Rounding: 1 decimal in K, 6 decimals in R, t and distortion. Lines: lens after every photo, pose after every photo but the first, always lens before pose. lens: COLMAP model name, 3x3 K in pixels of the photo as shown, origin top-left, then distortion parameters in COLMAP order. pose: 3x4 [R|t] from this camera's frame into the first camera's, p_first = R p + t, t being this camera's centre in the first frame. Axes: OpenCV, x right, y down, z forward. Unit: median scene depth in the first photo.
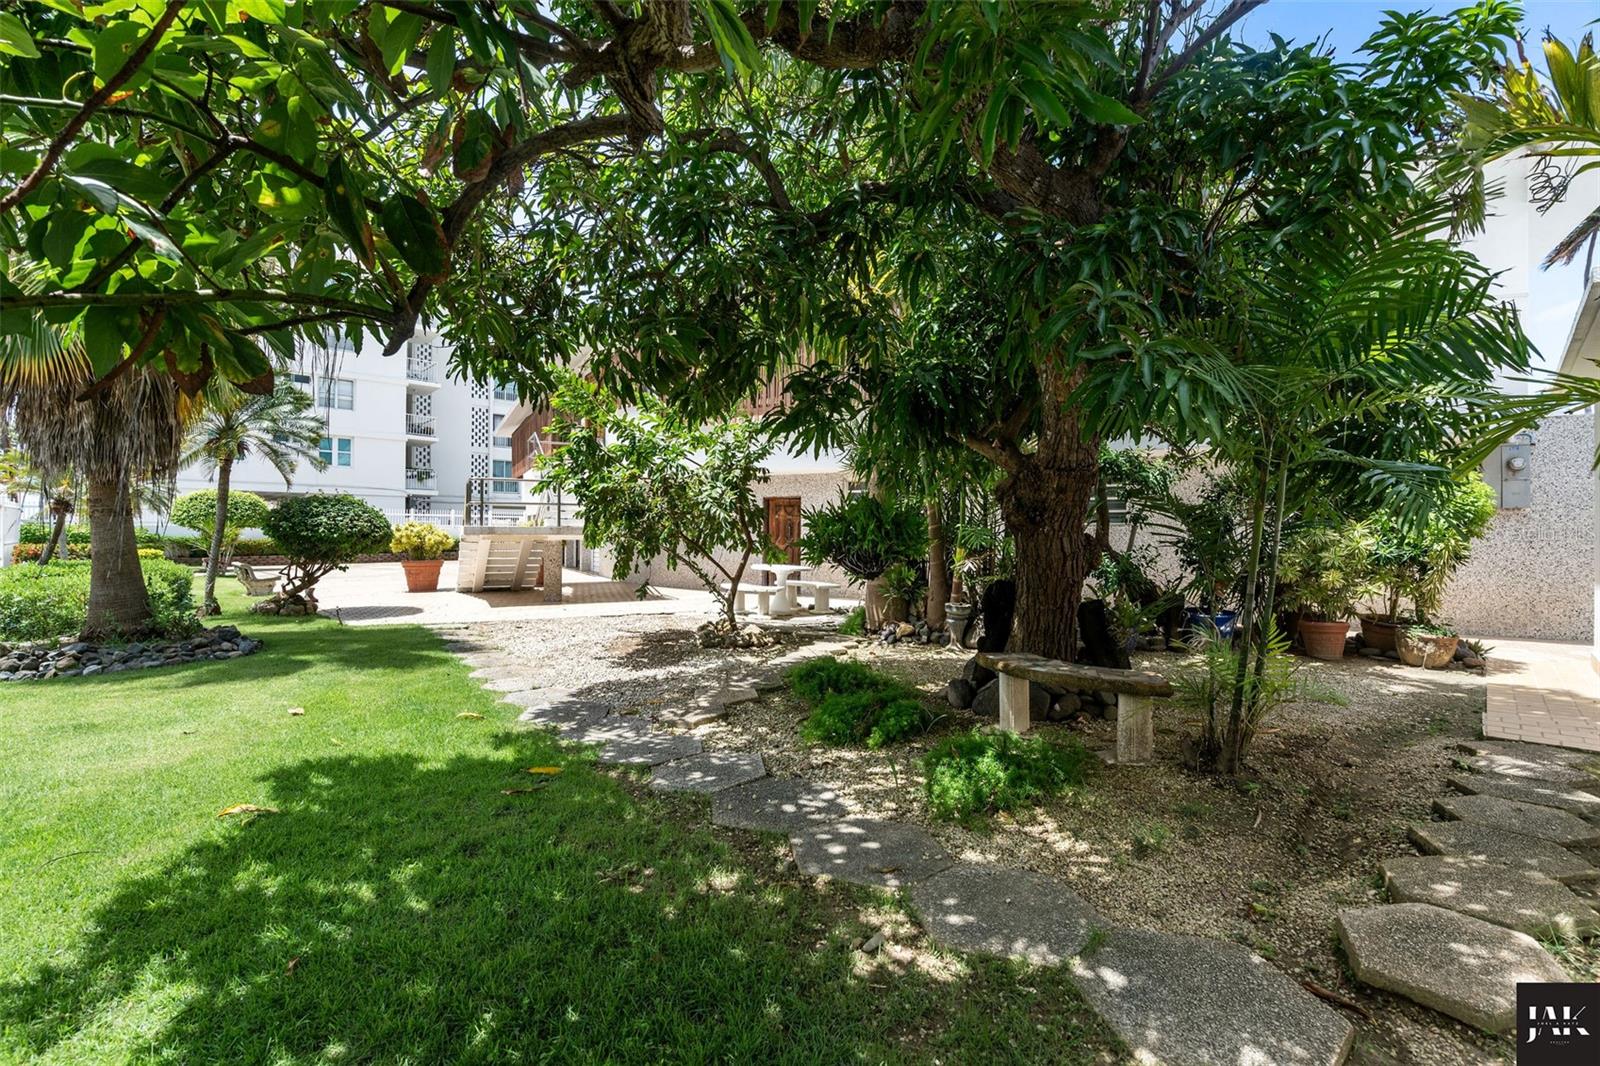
lens RADIAL K [[715.5, 0, 800.0], [0, 715.5, 533.0], [0, 0, 1]] dist [-0.003063, 0.007958]
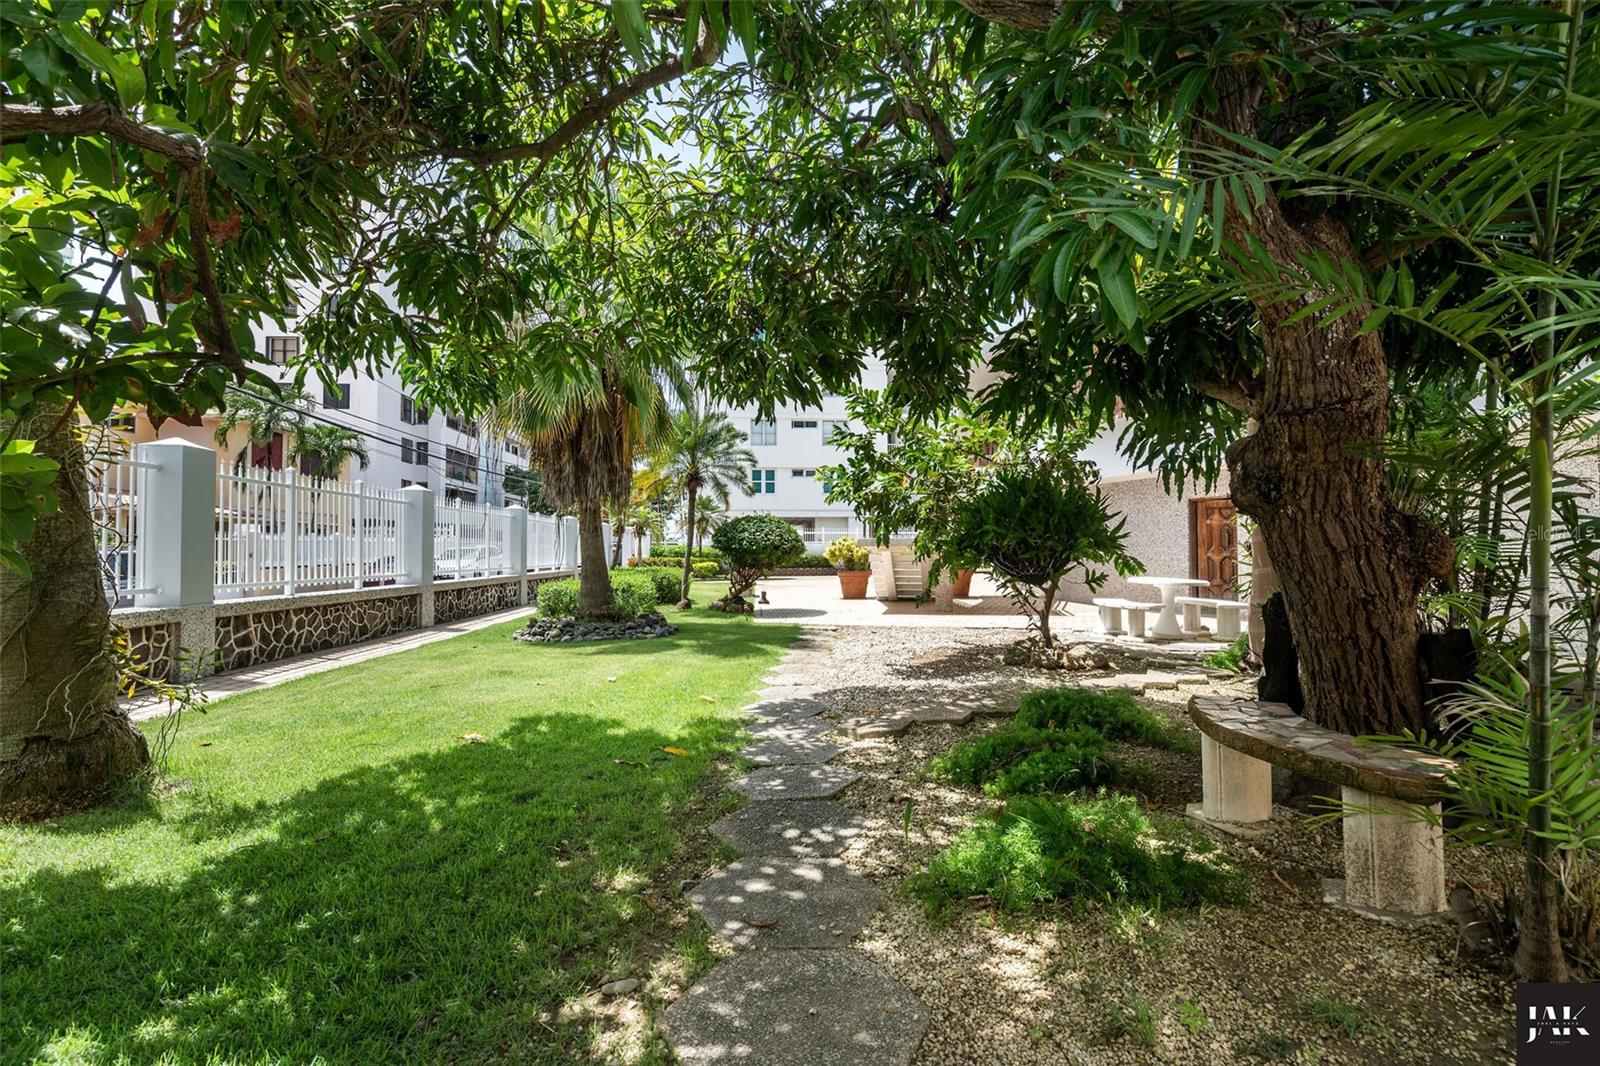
lens RADIAL K [[715.5, 0, 800.0], [0, 715.5, 533.0], [0, 0, 1]] dist [-0.003063, 0.007958]
pose [[0.780749, -0.023477, -0.624403, 0.453007], [0.008642, 0.999604, -0.026779, 0.031459], [0.624785, 0.015512, 0.780643, 0.257372]]
